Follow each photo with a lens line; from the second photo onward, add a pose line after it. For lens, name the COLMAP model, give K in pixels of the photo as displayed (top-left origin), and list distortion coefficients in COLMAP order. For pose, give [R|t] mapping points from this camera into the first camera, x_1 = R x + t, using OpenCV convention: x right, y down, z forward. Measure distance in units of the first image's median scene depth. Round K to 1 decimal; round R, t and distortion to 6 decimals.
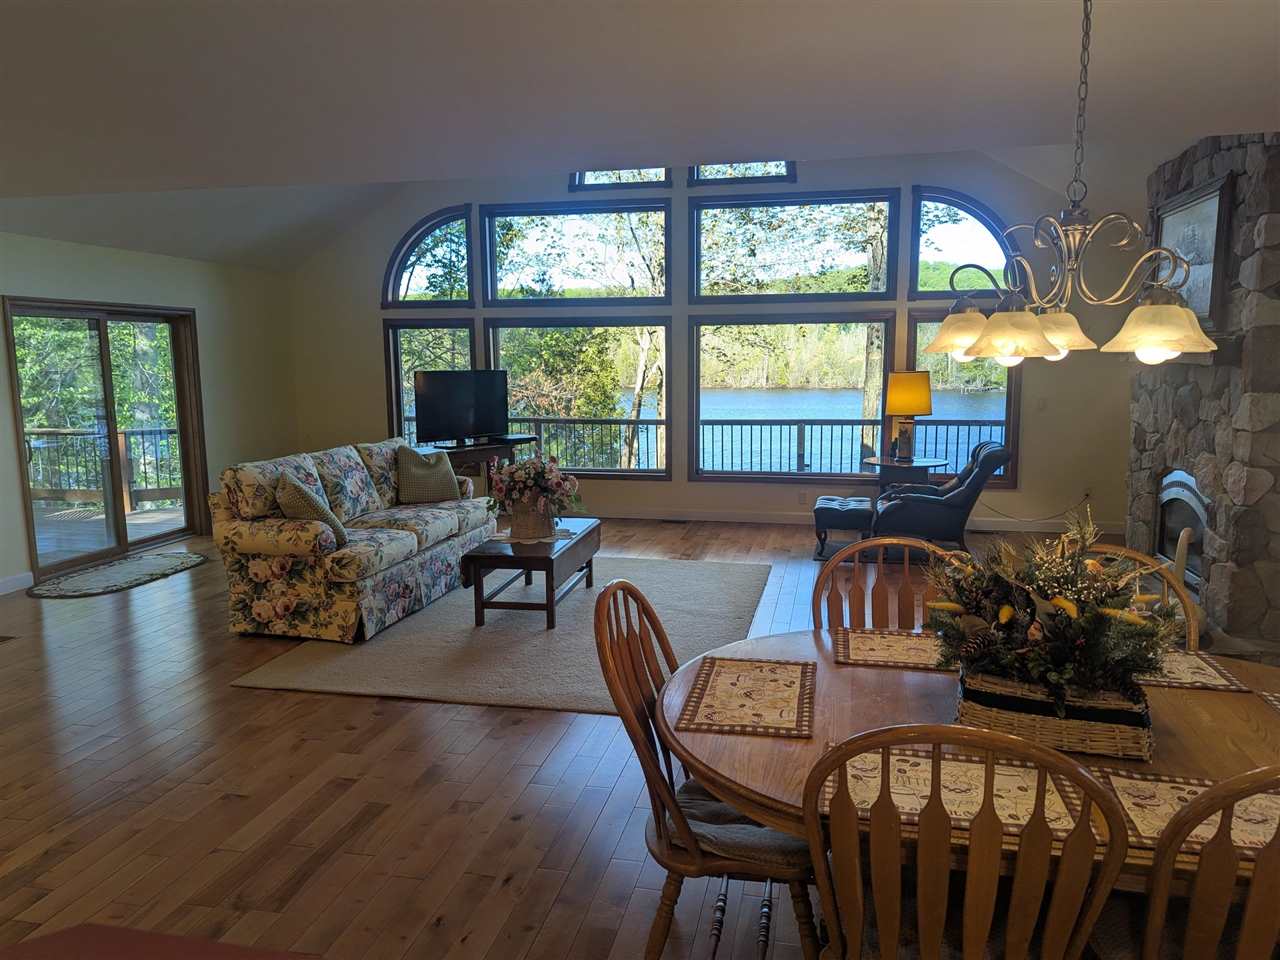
lens RADIAL K [[894.2, 0, 640.0], [0, 894.2, 480.0], [0, 0, 1]] dist [0.009515, 0.000555]
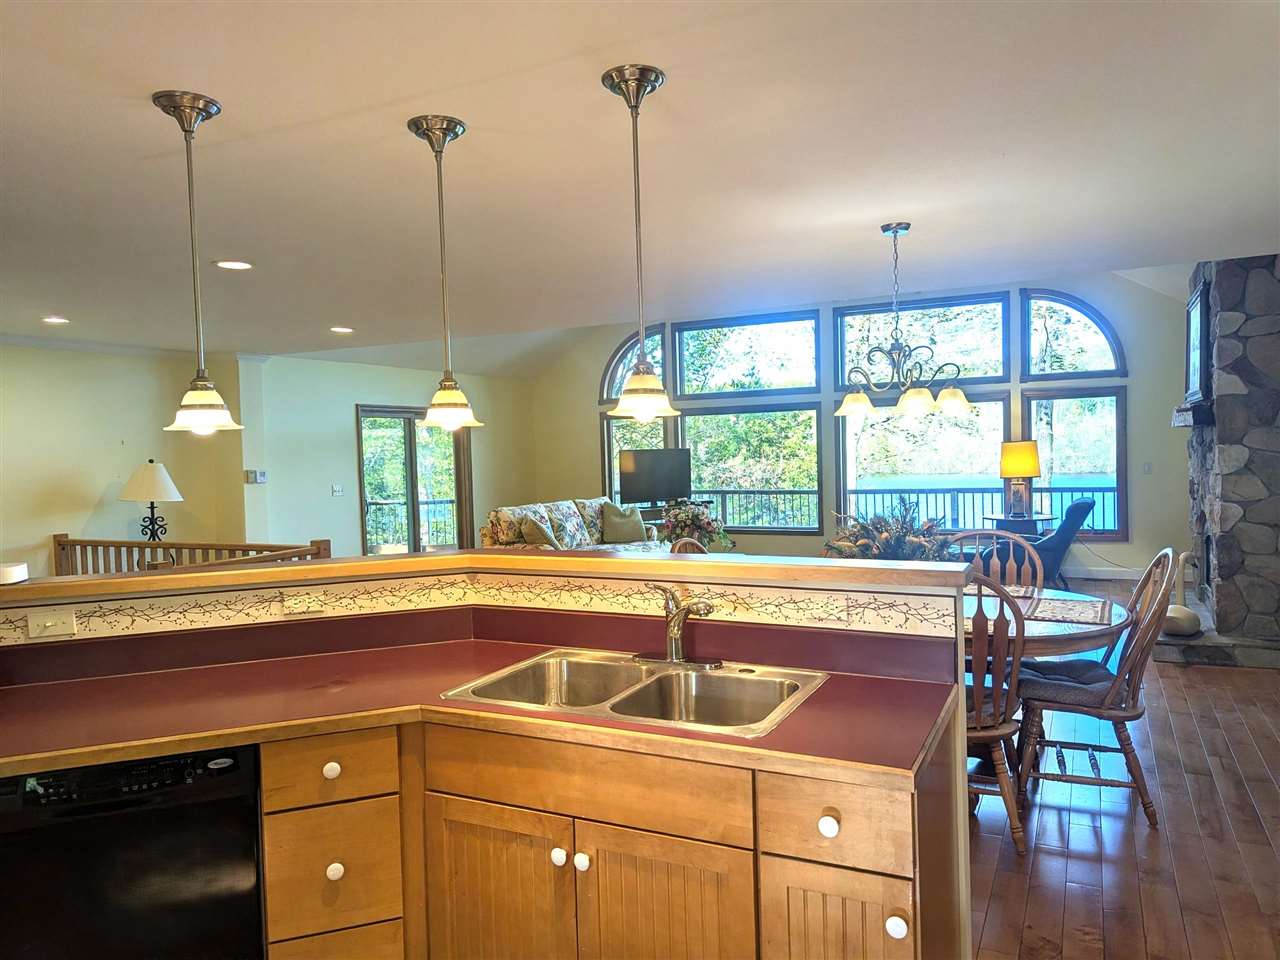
lens RADIAL K [[893.4, 0, 637.5], [0, 893.4, 468.2], [0, 0, 1]] dist [0.065531, -0.060357]
pose [[0.967887, -0.015518, -0.250907, 0.133345], [-0.012869, 0.993726, -0.111103, 0.065896], [0.251056, 0.110764, 0.961614, -0.336363]]
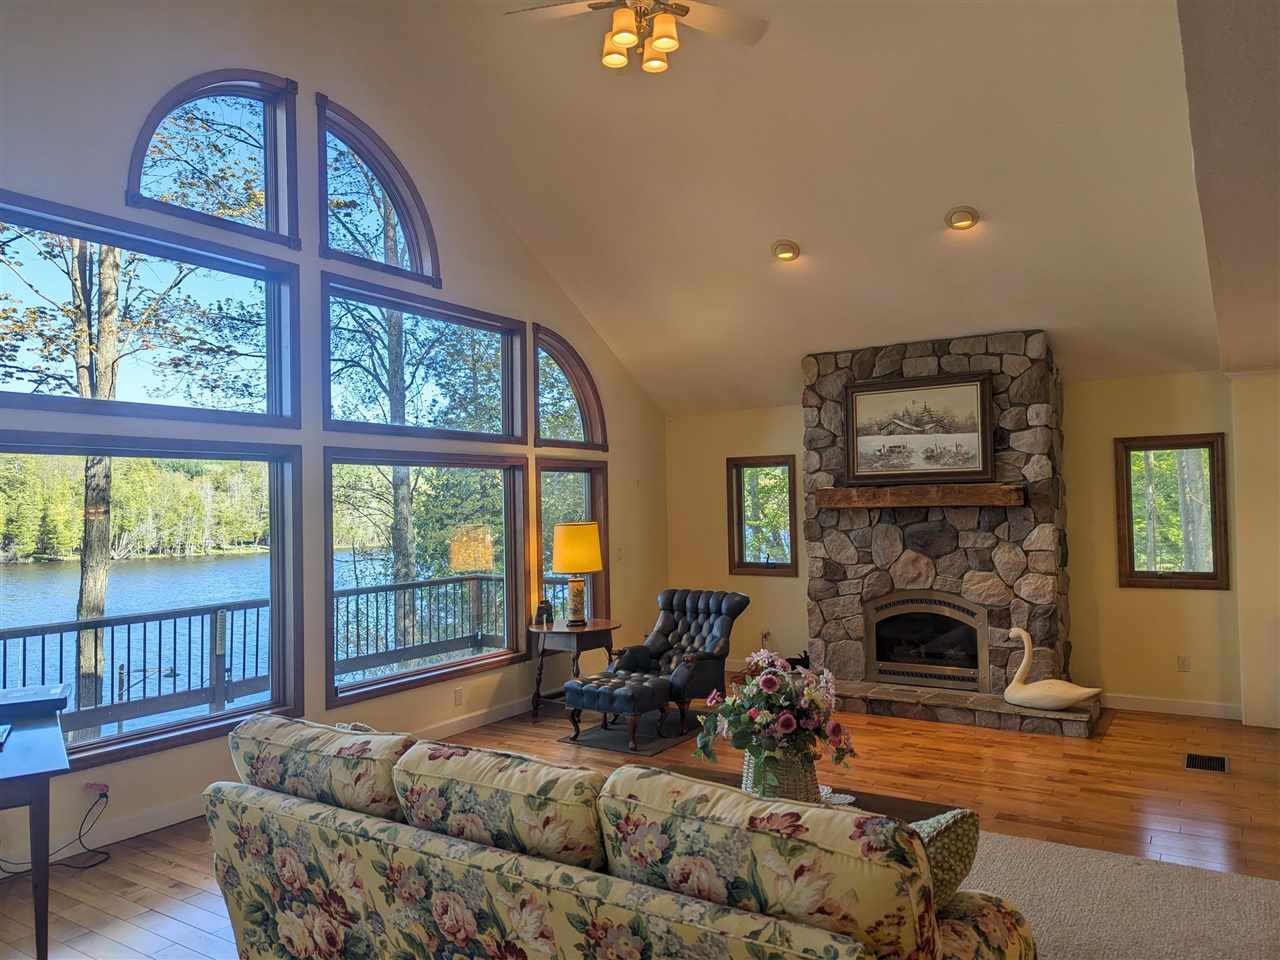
lens RADIAL K [[893.4, 0, 637.5], [0, 893.4, 468.2], [0, 0, 1]] dist [0.065531, -0.060357]
pose [[0.358920, 0.039752, 0.932521, -0.613194], [0.146422, 0.984324, -0.098317, -0.094067], [-0.921812, 0.171830, 0.347473, 0.744489]]
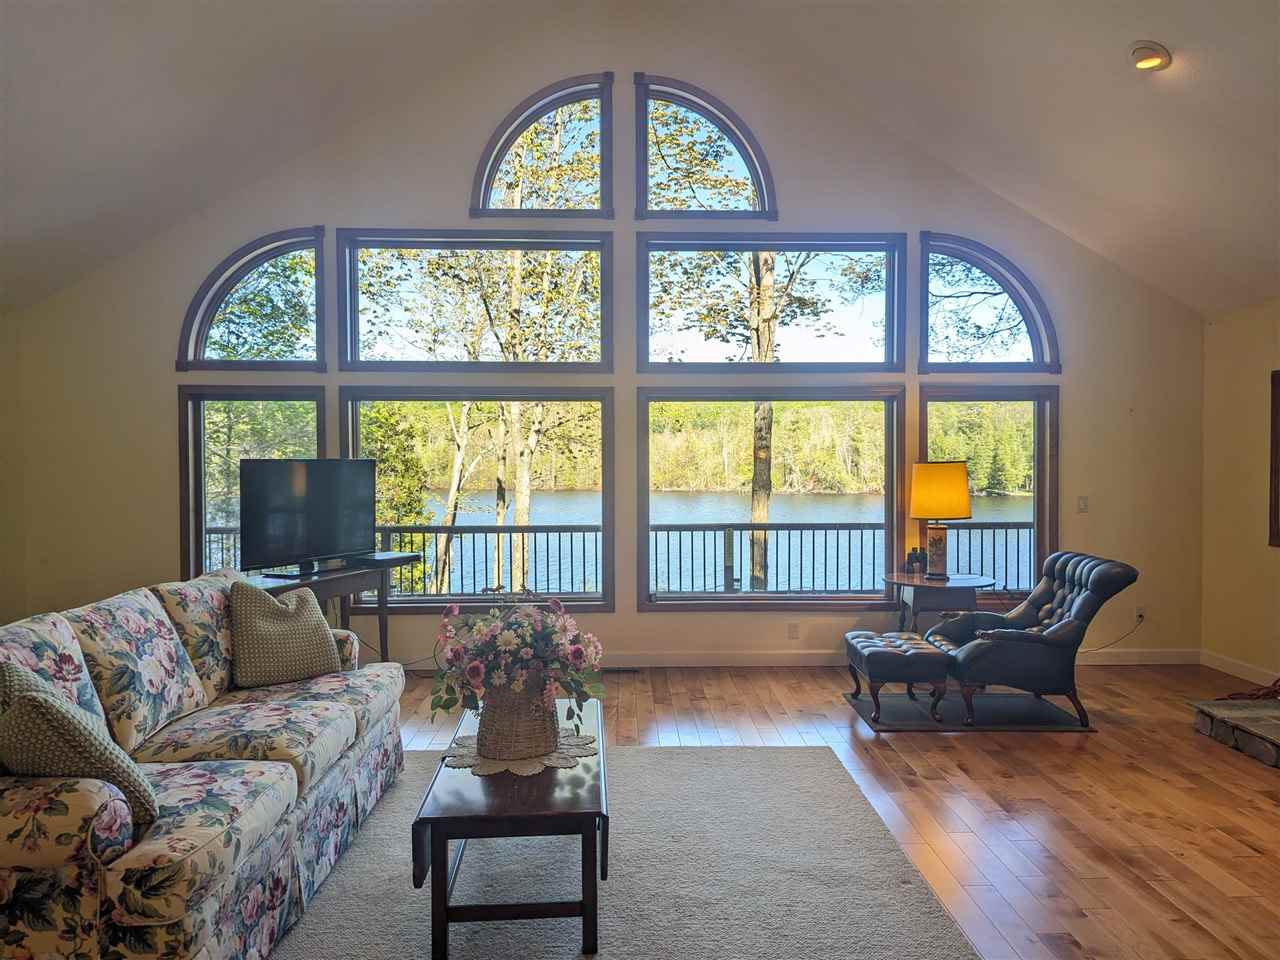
lens RADIAL K [[893.4, 0, 637.5], [0, 893.4, 468.2], [0, 0, 1]] dist [0.065531, -0.060357]
pose [[0.971536, 0.000867, 0.236889, -0.160457], [0.029068, 0.992000, -0.122844, -0.034200], [-0.235101, 0.126234, 0.963739, 0.382296]]
